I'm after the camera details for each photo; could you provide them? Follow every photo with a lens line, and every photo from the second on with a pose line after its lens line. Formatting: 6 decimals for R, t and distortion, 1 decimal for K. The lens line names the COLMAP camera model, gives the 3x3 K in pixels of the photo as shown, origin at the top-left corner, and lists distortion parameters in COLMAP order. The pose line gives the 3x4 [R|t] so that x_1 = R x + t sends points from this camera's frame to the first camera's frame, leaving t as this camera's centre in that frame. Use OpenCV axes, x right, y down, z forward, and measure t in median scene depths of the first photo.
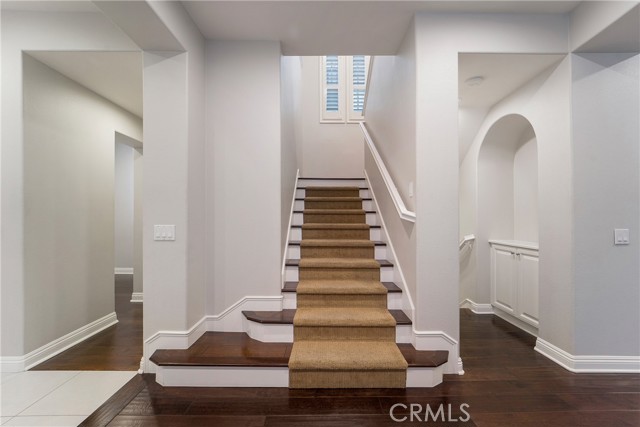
lens RADIAL K [[248.3, 0, 303.6], [0, 248.3, 212.5], [0, 0, 1]] dist [-0.001921, 0.000133]
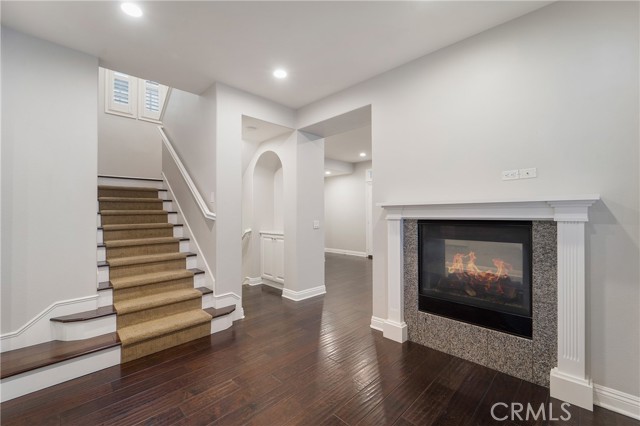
lens RADIAL K [[268.6, 0, 320.4], [0, 268.6, 217.2], [0, 0, 1]] dist [-0.002212, -0.000335]
pose [[0.655078, -0.022075, 0.755239, -0.256249], [-0.012411, 0.999124, 0.039969, -0.044339], [-0.755459, -0.035556, 0.654230, -0.374051]]
